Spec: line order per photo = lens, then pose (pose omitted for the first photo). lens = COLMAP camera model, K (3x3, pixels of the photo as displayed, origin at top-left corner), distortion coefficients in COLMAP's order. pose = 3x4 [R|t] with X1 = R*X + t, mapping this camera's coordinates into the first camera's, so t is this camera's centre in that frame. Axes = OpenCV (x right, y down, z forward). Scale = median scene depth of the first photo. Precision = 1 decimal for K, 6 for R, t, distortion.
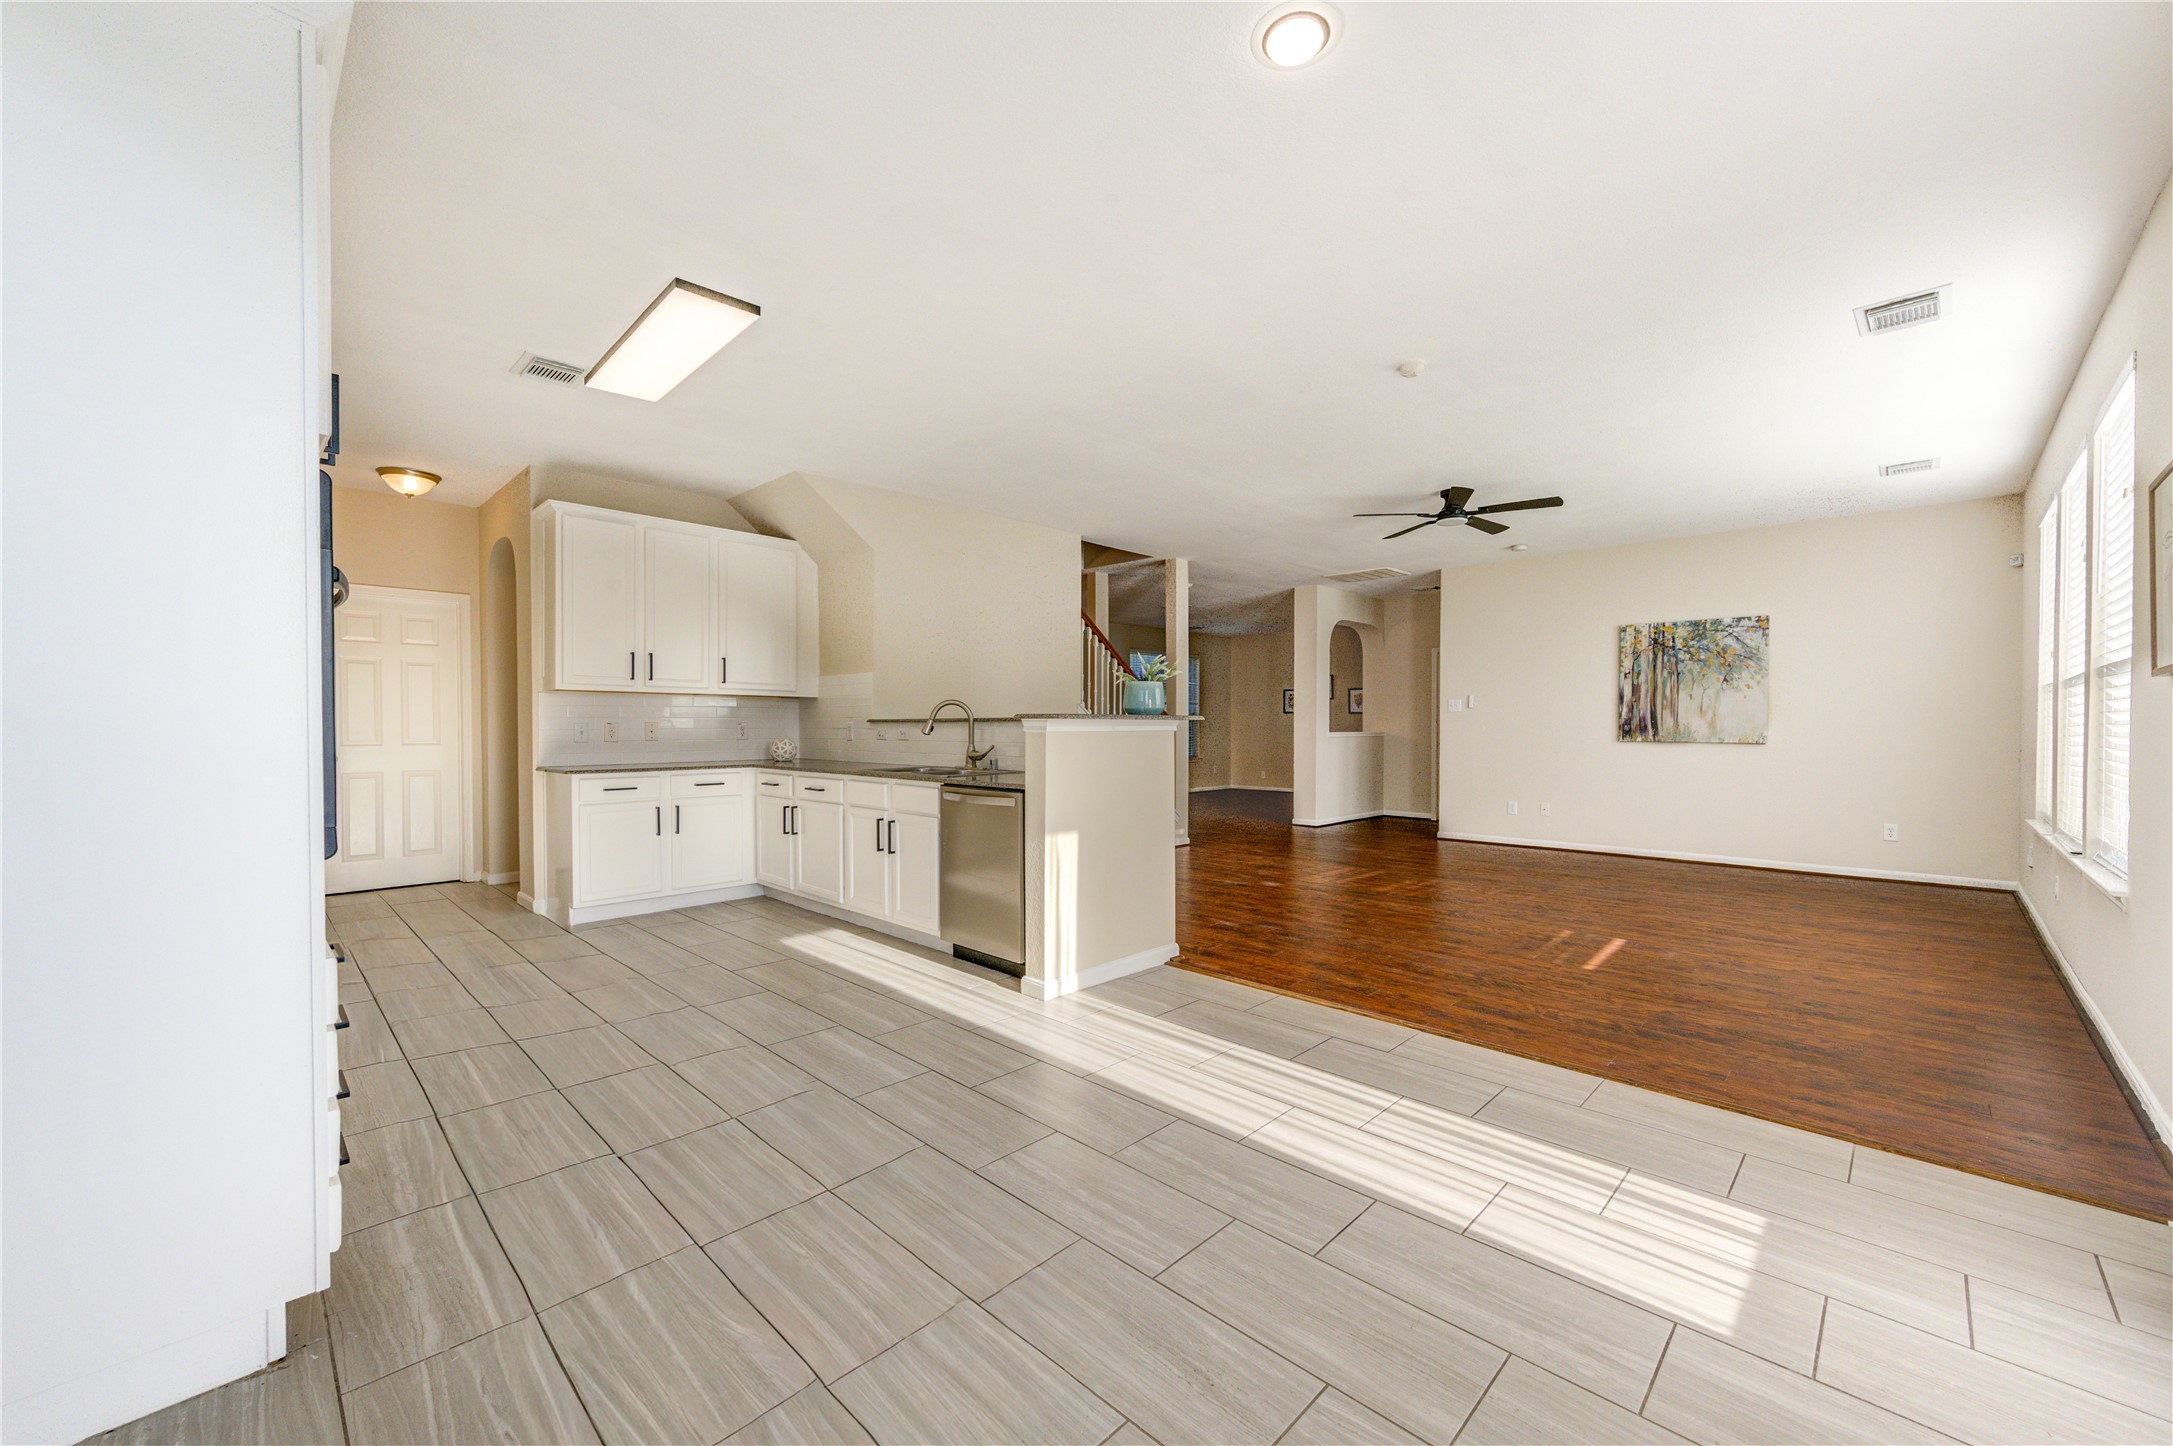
lens RADIAL K [[850.0, 0, 1087.7], [0, 850.0, 735.2], [0, 0, 1]] dist [0.003018, -0.000142]
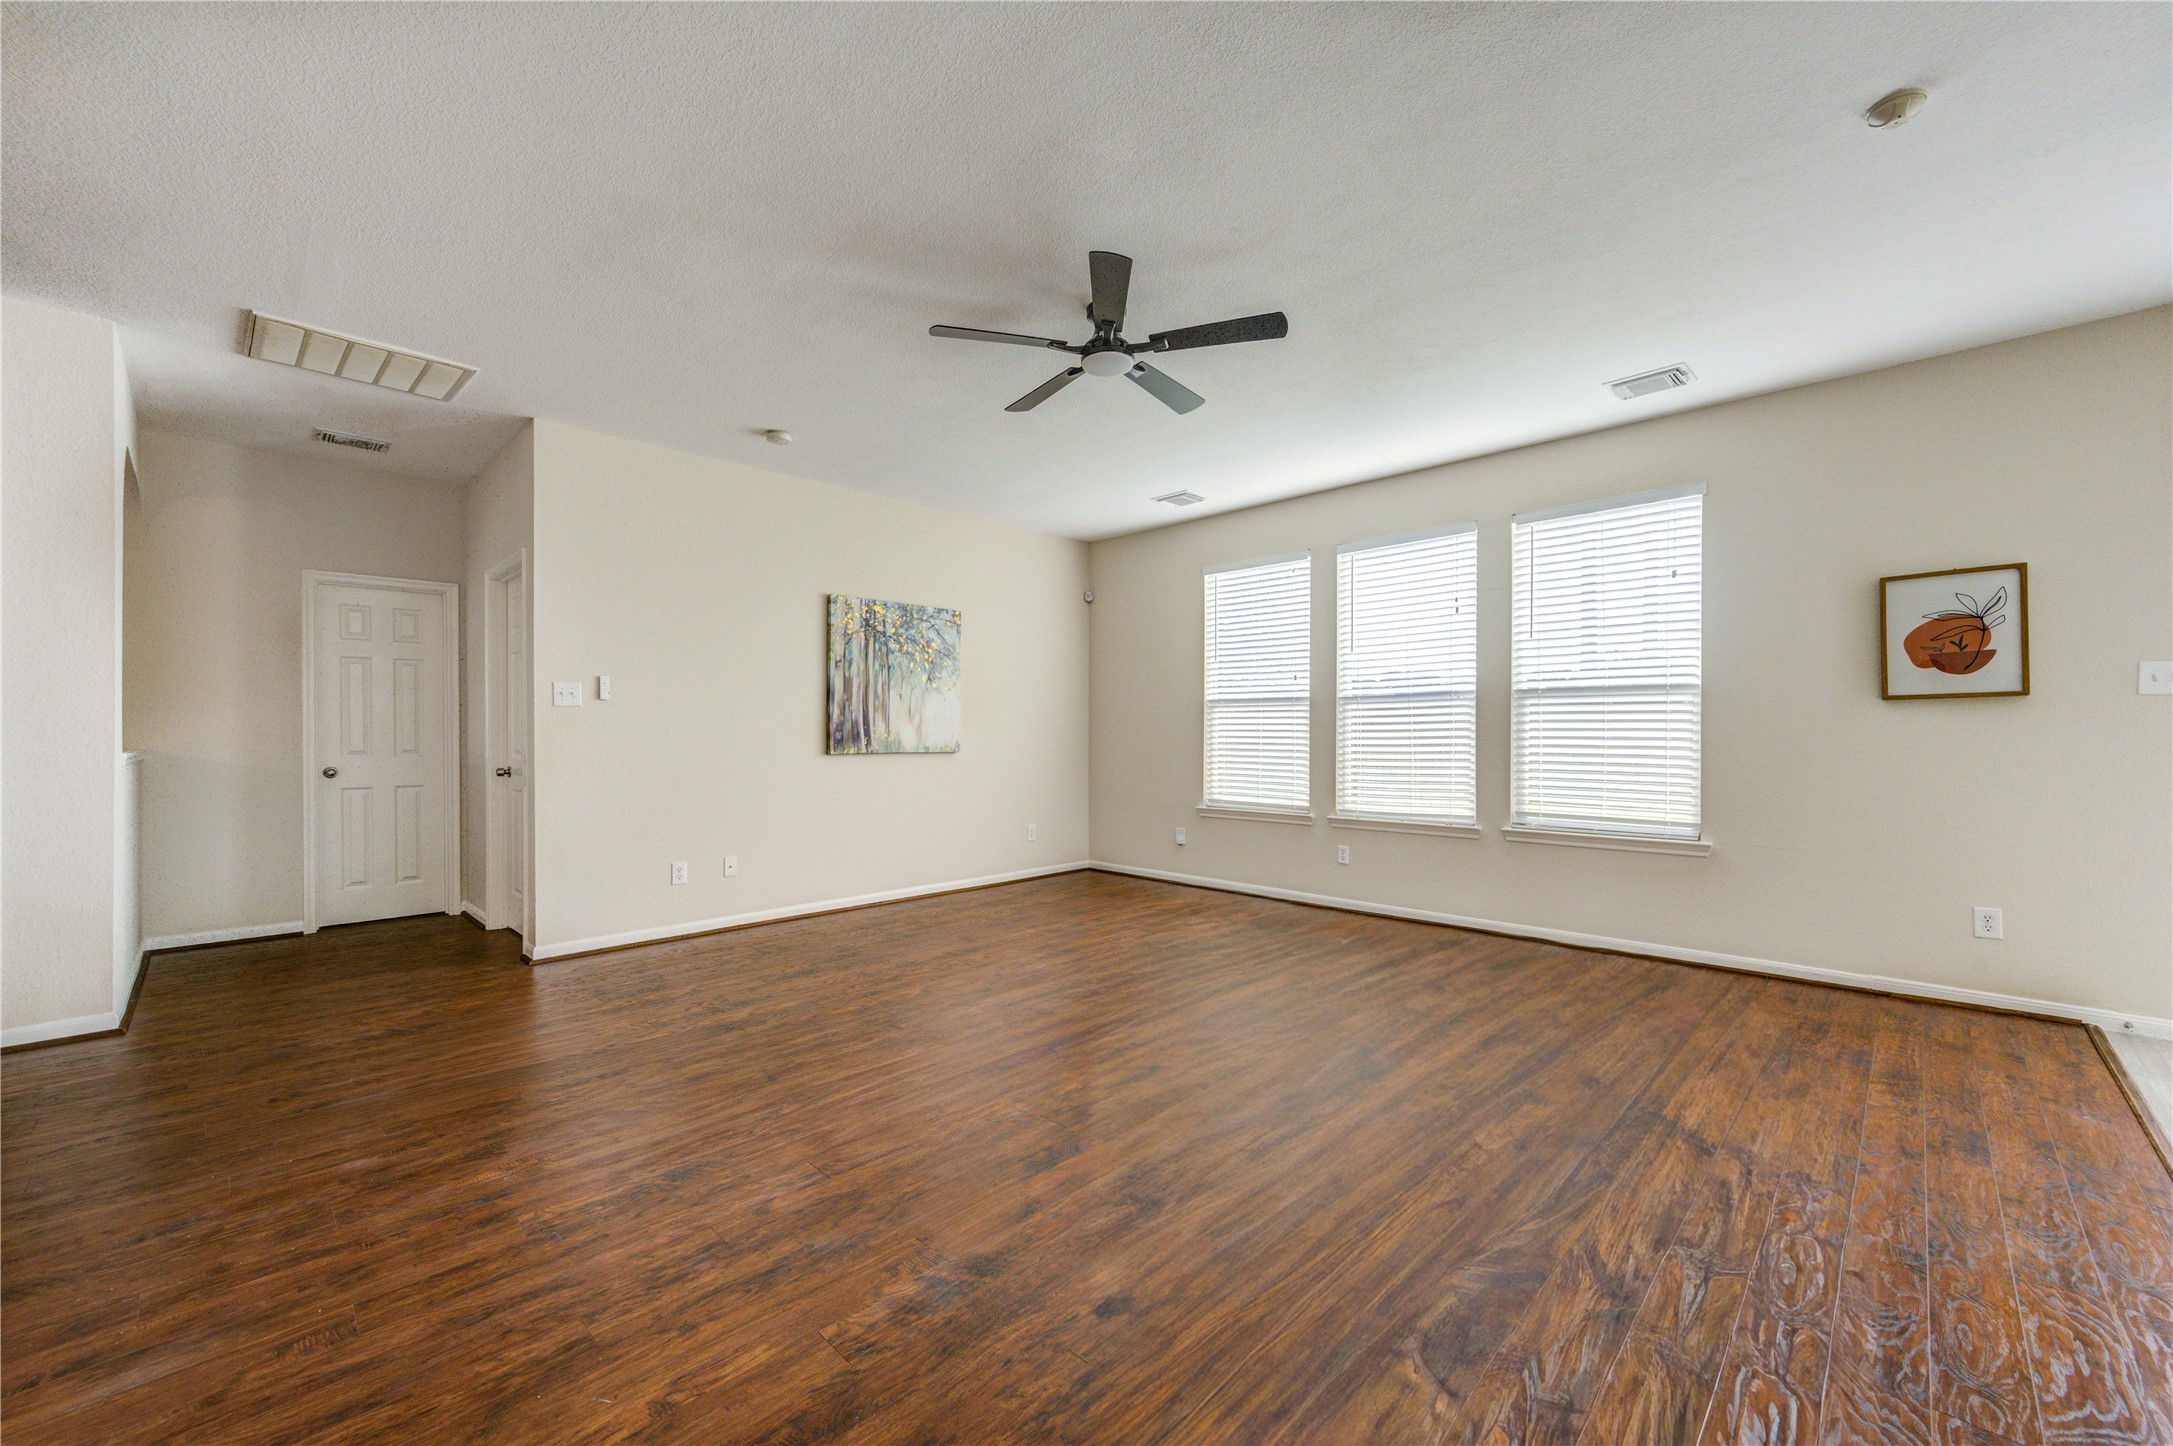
lens RADIAL K [[850.0, 0, 1079.7], [0, 850.0, 735.7], [0, 0, 1]] dist [0.003018, -0.000142]
pose [[0.002113, 0.001054, 0.999997, -0.049550], [0.015914, 0.999873, -0.001088, -0.002357], [-0.999871, 0.015917, 0.002096, 0.411383]]
